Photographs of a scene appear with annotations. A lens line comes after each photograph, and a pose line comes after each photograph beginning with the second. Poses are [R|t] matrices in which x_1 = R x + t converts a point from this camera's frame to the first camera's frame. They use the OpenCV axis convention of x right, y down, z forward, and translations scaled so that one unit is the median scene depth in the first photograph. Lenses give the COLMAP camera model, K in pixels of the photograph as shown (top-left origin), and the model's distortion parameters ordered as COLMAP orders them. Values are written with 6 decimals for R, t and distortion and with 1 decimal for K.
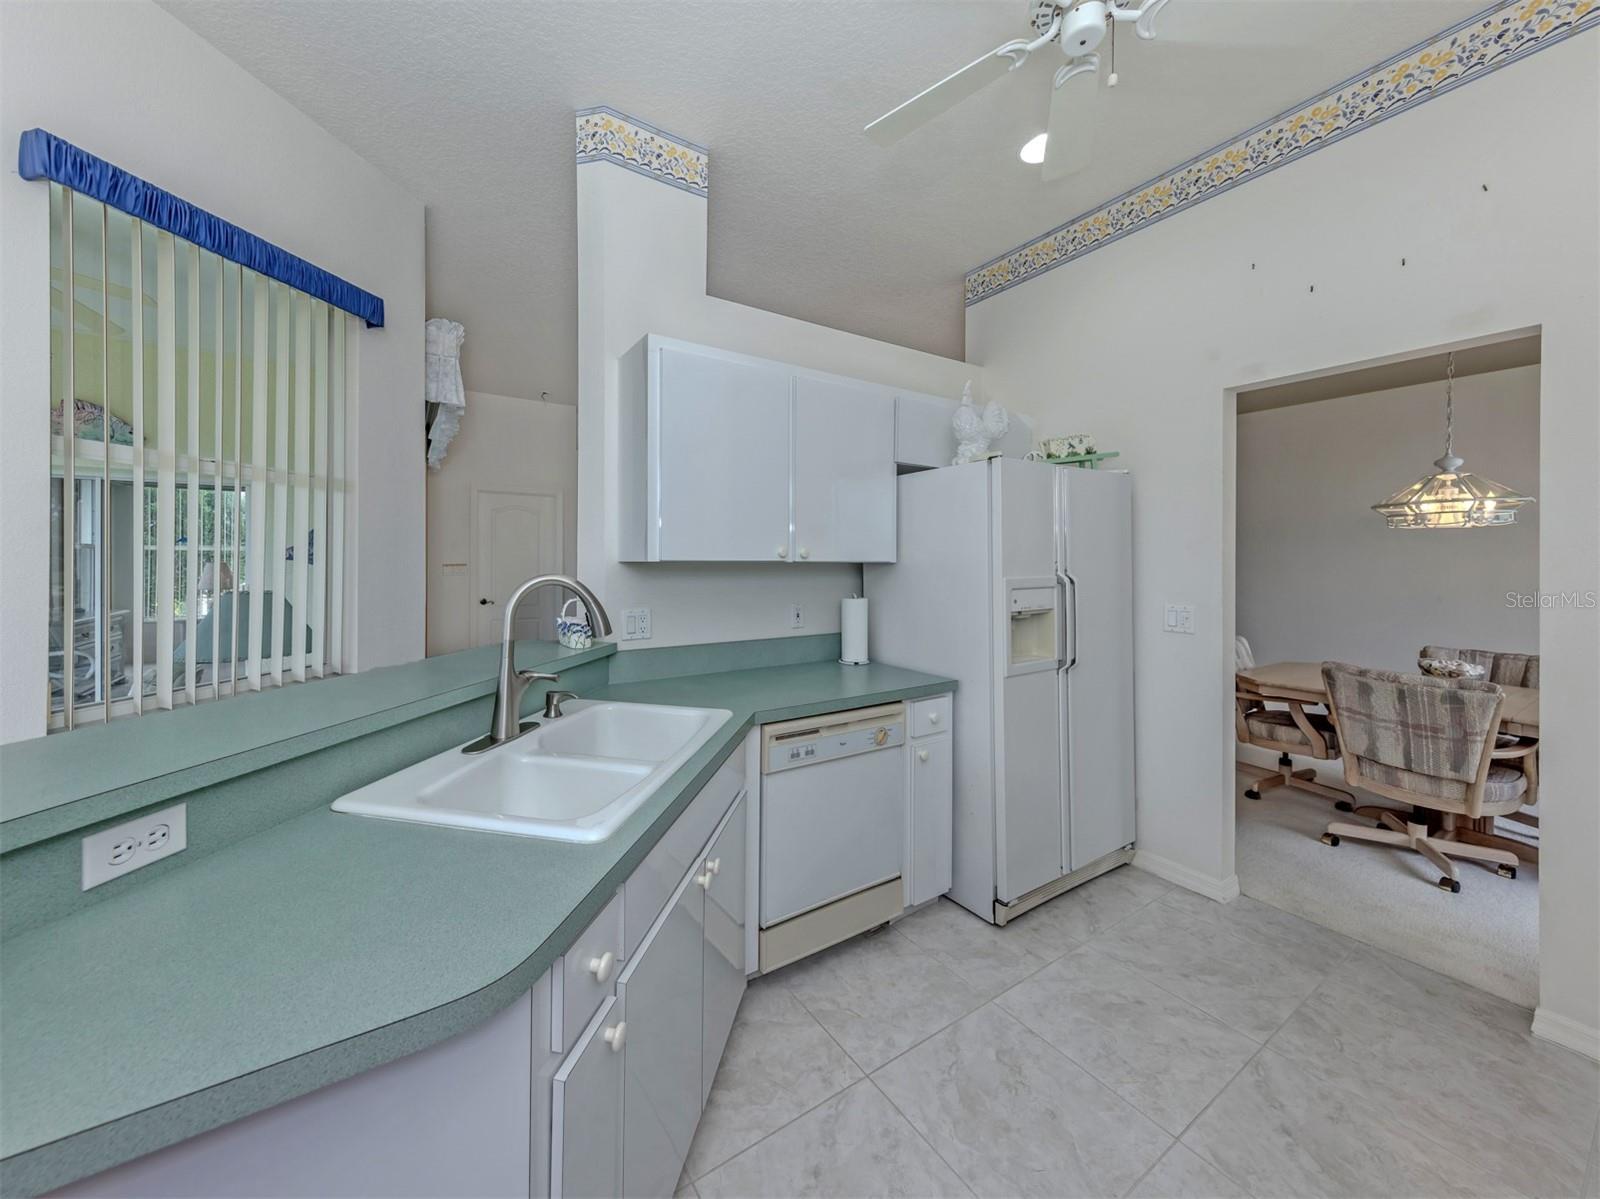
lens RADIAL K [[583.6, 0, 772.0], [0, 583.6, 559.2], [0, 0, 1]] dist [0.006500, -0.000059]
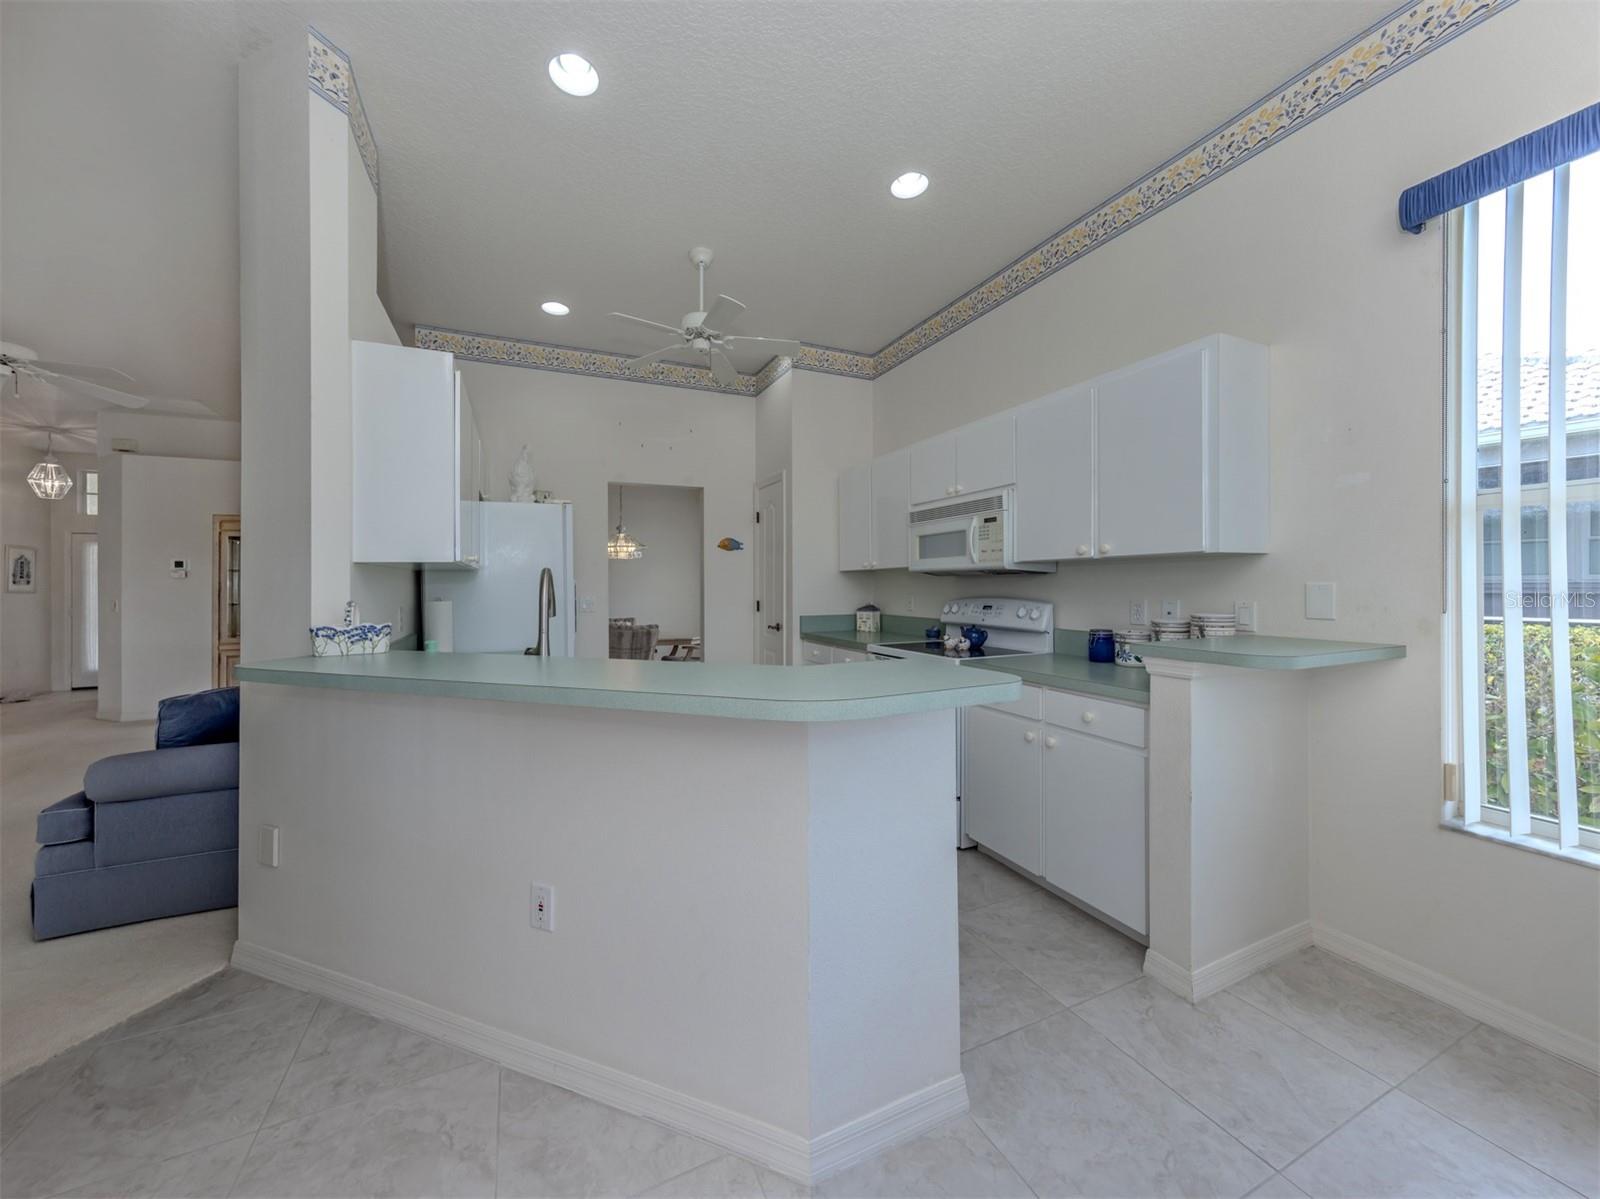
lens RADIAL K [[559.0, 0, 758.3], [0, 559.0, 587.9], [0, 0, 1]] dist [-0.000143, 0.000349]
pose [[0.164079, -0.014298, 0.986343, -0.881703], [0.009375, 0.999872, 0.012935, 0.034456], [-0.986403, 0.007124, 0.164193, 0.205157]]
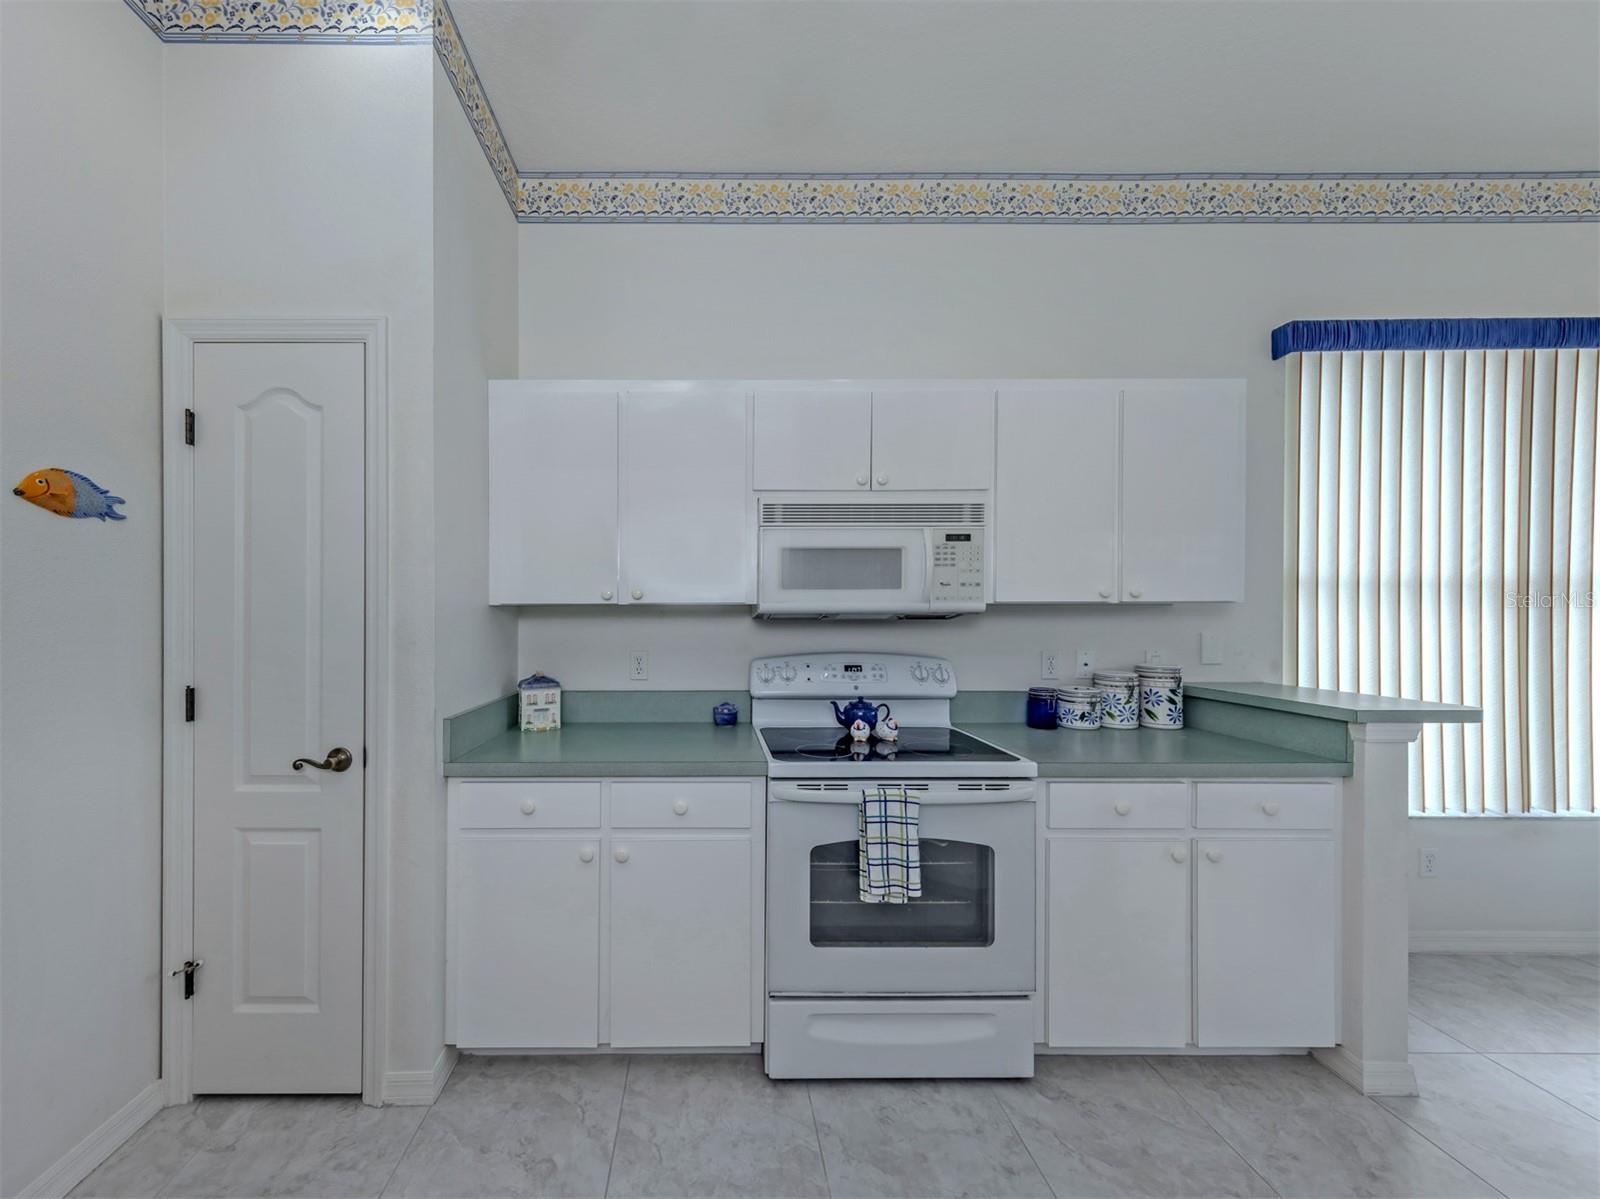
lens RADIAL K [[613.2, 0, 737.7], [0, 613.2, 609.6], [0, 0, 1]] dist [-0.002712, -0.000362]
pose [[-0.848369, -0.008016, 0.529345, 0.100089], [-0.004586, 0.999959, 0.007794, 0.007722], [-0.529386, 0.004184, -0.848371, 0.759966]]
